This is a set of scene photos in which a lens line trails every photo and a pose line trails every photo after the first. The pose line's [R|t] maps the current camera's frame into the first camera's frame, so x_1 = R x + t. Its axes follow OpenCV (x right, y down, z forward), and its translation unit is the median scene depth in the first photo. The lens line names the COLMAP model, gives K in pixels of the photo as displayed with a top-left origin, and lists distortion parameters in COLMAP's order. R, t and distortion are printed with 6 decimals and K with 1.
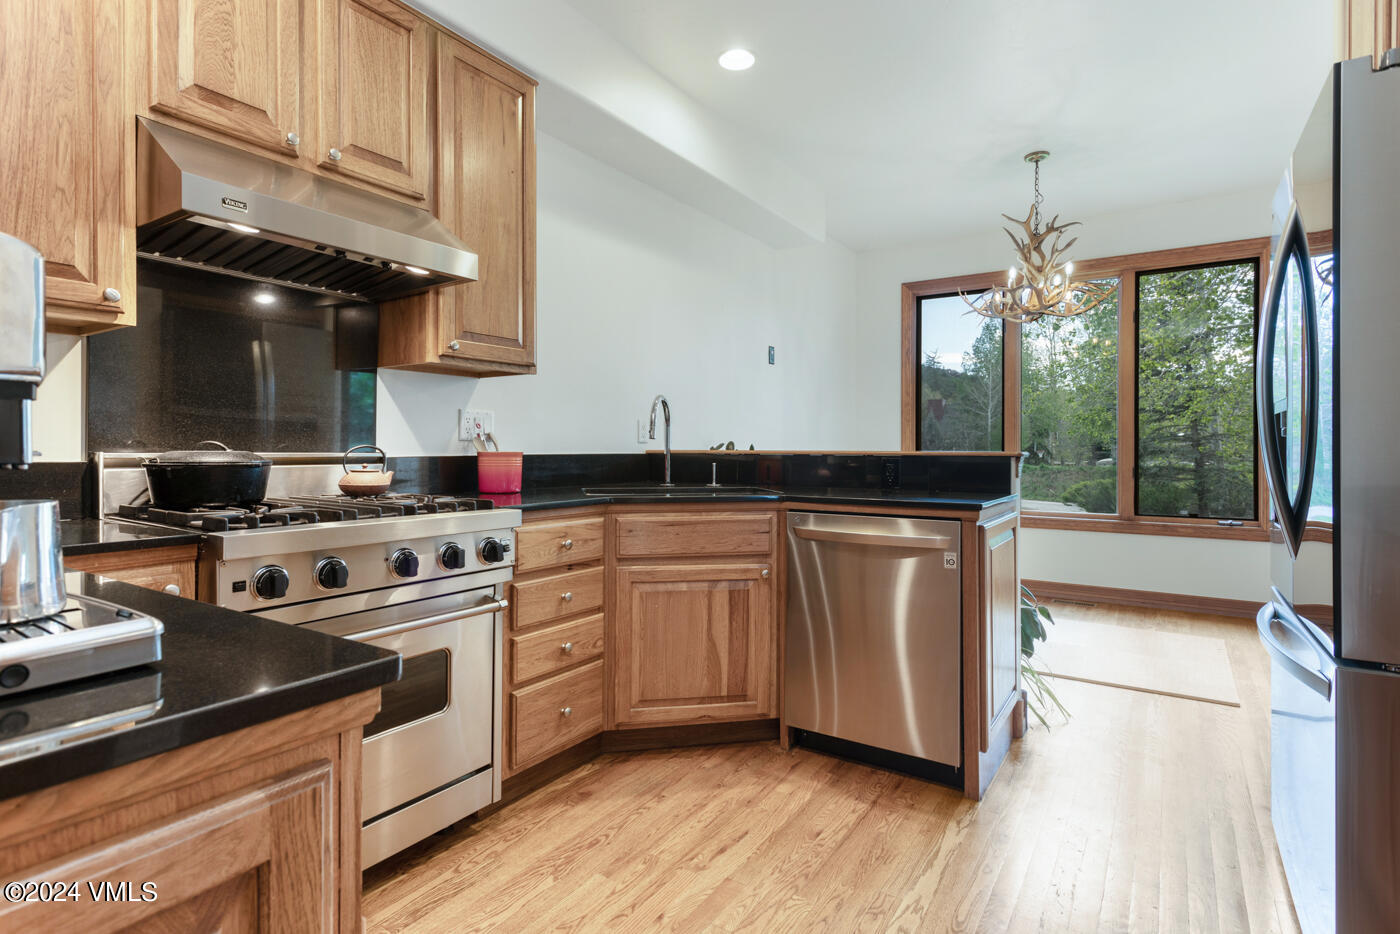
lens RADIAL K [[723.2, 0, 700.8], [0, 723.2, 464.4], [0, 0, 1]] dist [0.002386, 0.000182]
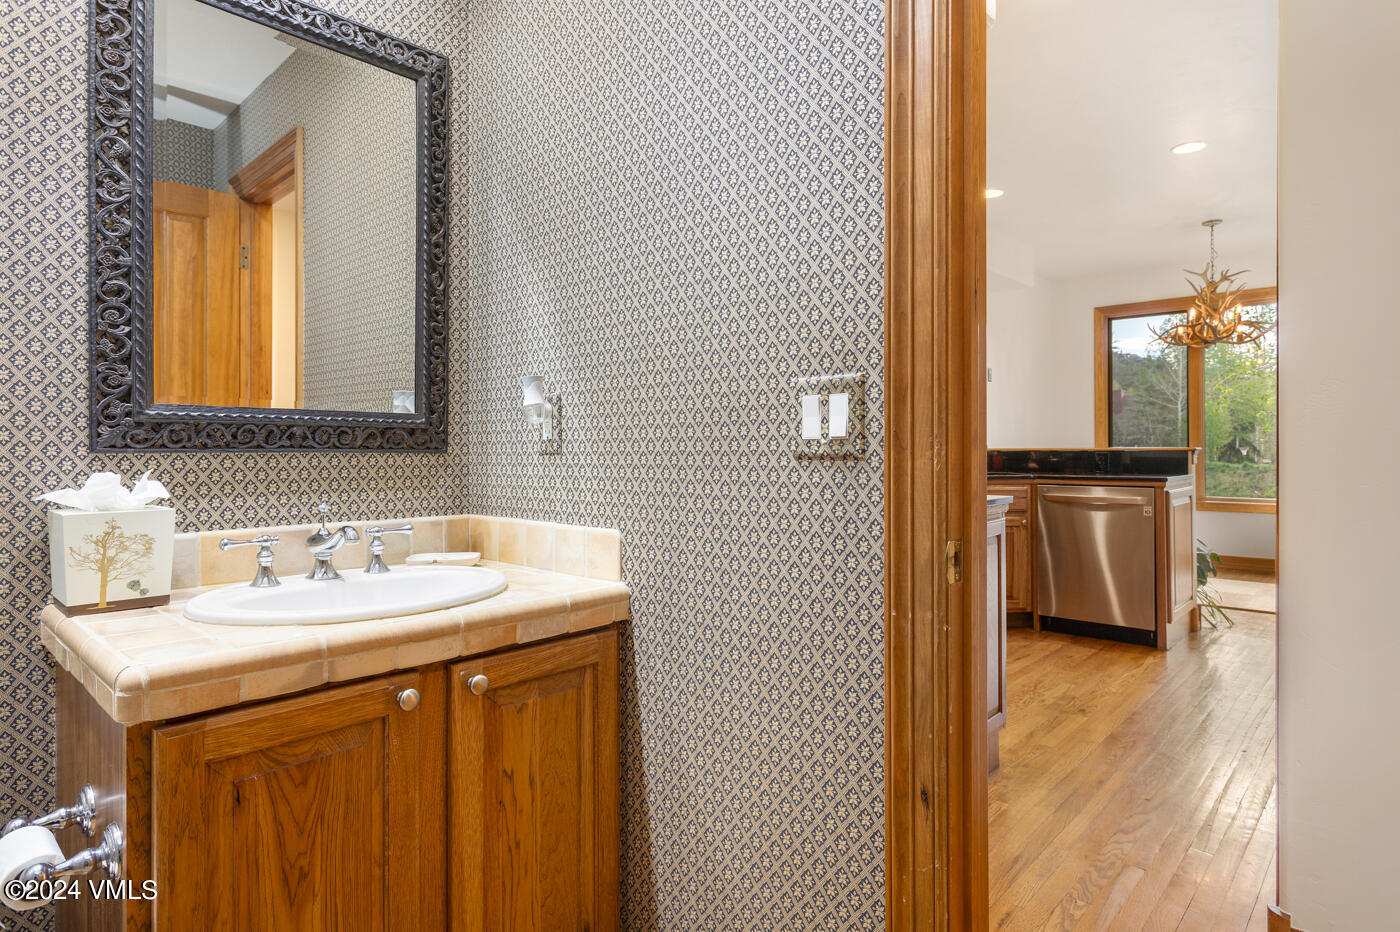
lens RADIAL K [[774.6, 0, 698.5], [0, 774.6, 456.0], [0, 0, 1]] dist [-0.001774, 0.000010]
pose [[0.984365, -0.003071, -0.176113, -0.206302], [0.001202, 0.999942, -0.010719, 0.011095], [0.176136, 0.010340, 0.984312, -0.541131]]
